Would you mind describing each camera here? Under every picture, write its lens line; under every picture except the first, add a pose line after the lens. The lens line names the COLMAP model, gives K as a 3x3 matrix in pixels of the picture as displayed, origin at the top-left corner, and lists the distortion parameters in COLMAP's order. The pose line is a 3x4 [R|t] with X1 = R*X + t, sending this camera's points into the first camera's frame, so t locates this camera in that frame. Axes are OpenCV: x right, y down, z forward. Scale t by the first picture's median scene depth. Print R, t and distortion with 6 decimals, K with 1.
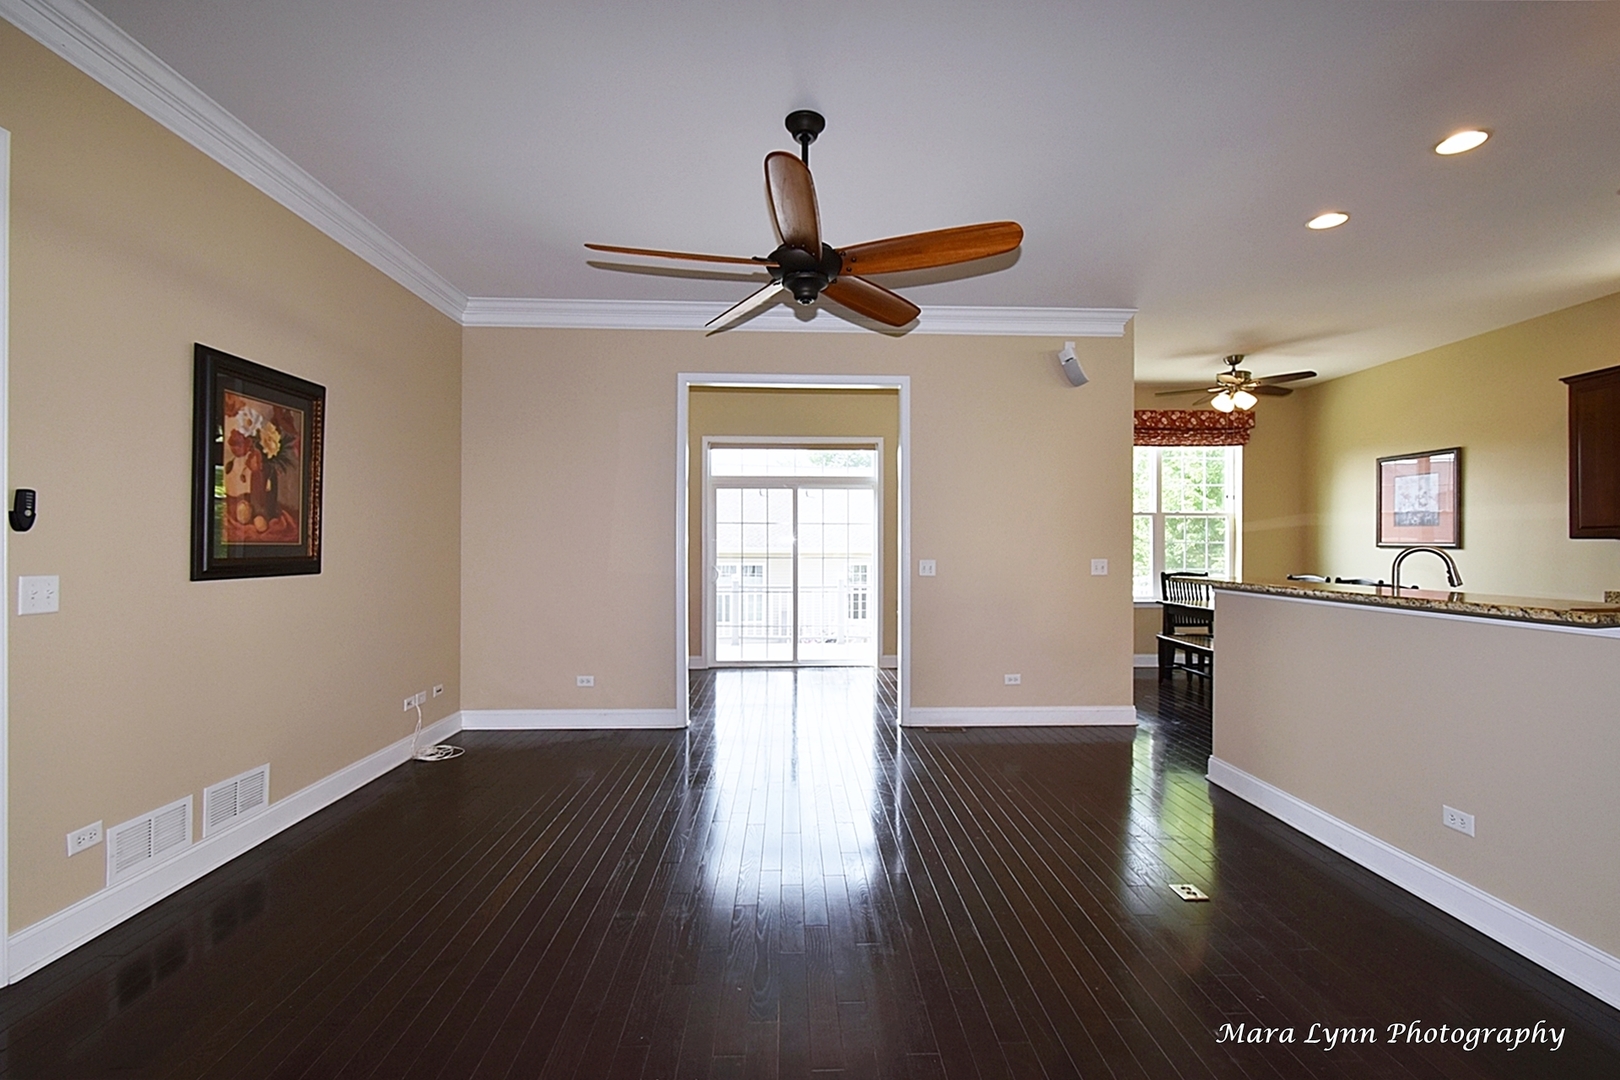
lens RADIAL K [[721.1, 0, 821.9], [0, 721.1, 544.8], [0, 0, 1]] dist [0.000955, 0.000485]
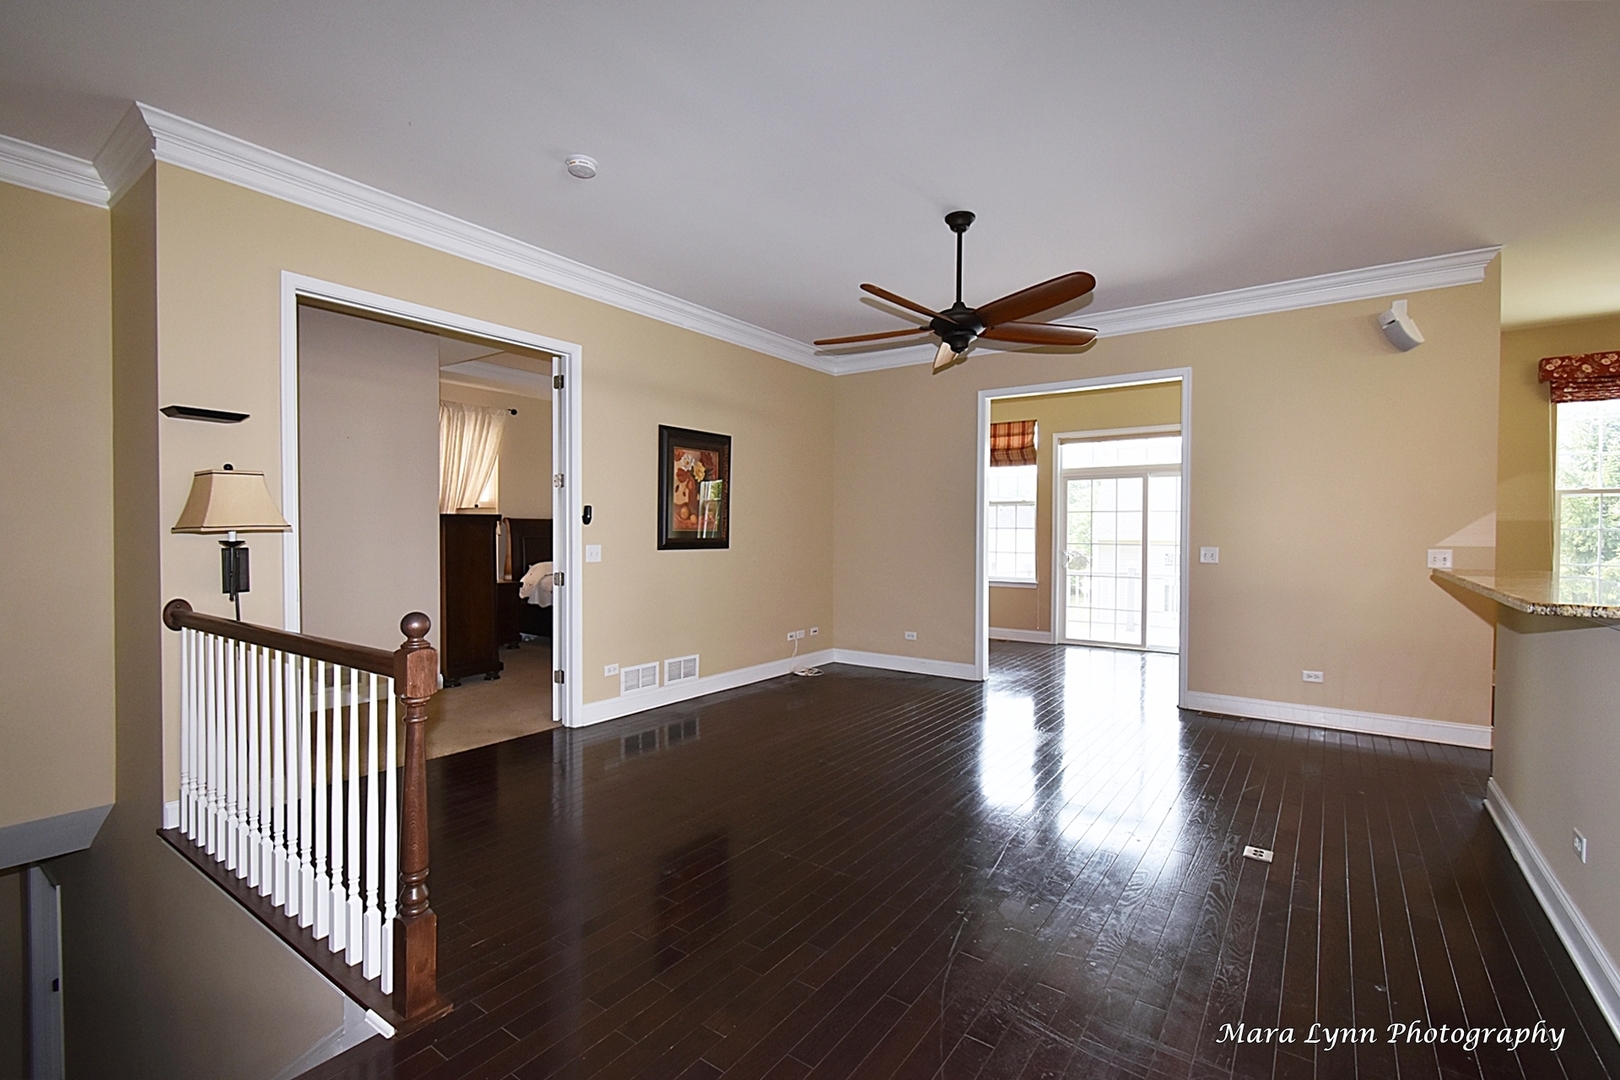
lens RADIAL K [[721.1, 0, 821.9], [0, 721.1, 544.8], [0, 0, 1]] dist [0.000955, 0.000485]
pose [[0.790947, 0.013069, -0.611746, 0.490356], [-0.002284, 0.999828, 0.018408, 0.000348], [0.611881, -0.013162, 0.790840, -0.187238]]
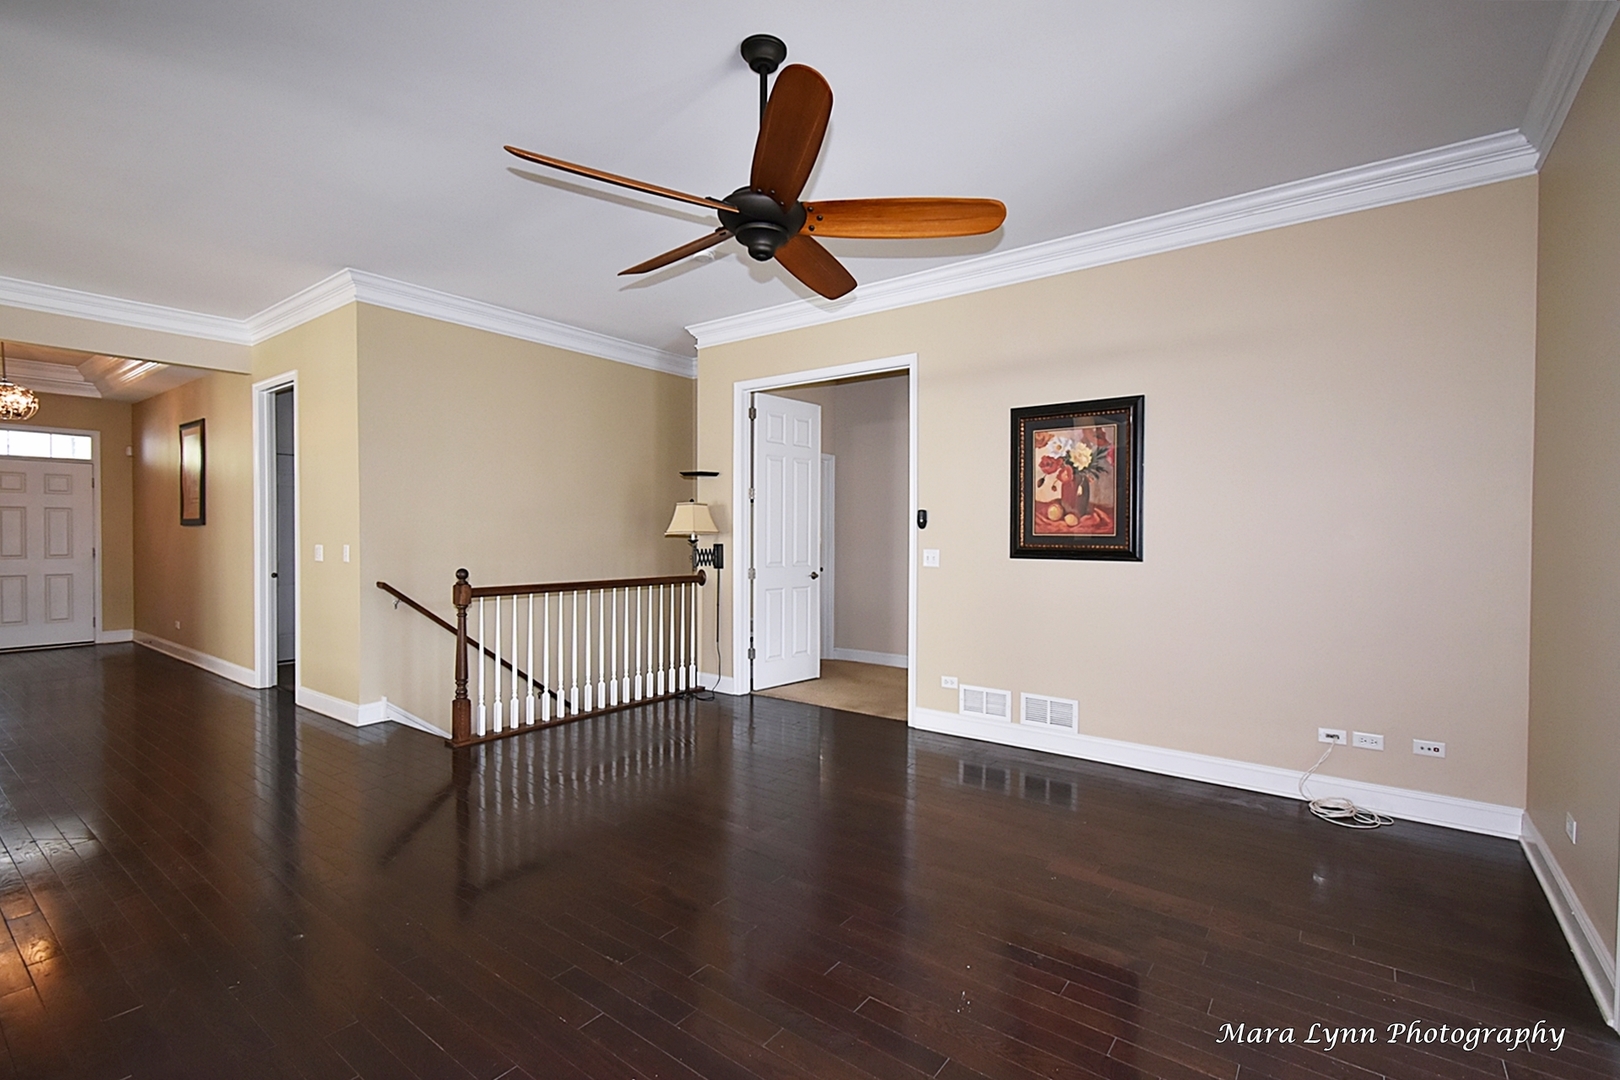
lens RADIAL K [[732.1, 0, 816.8], [0, 732.1, 543.7], [0, 0, 1]] dist [0.000957, 0.000192]
pose [[-0.639745, 0.006013, -0.768563, 0.502048], [-0.004540, 0.999922, 0.011603, 0.001082], [0.768573, 0.010912, -0.639669, 1.319651]]
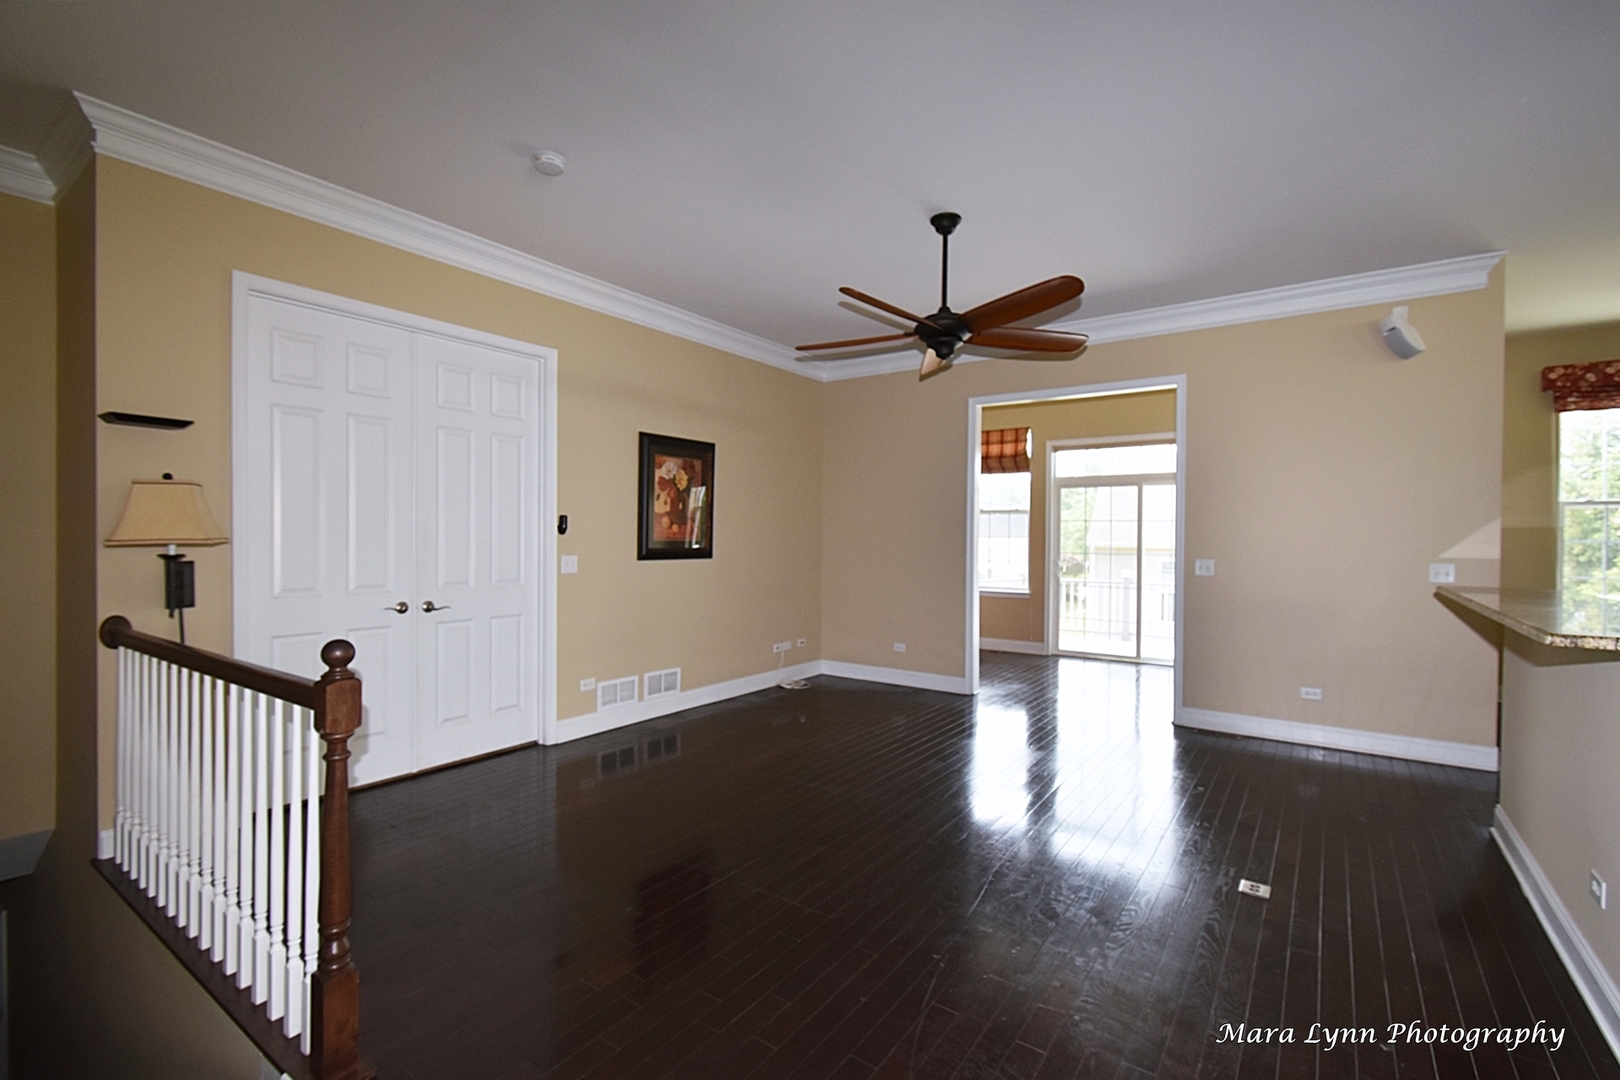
lens RADIAL K [[721.1, 0, 821.7], [0, 721.1, 544.3], [0, 0, 1]] dist [0.003528, -0.000369]
pose [[0.792597, 0.011392, -0.609639, 0.486006], [-0.005683, 0.999920, 0.011298, -0.011350], [0.609719, -0.005490, 0.792598, -0.138581]]
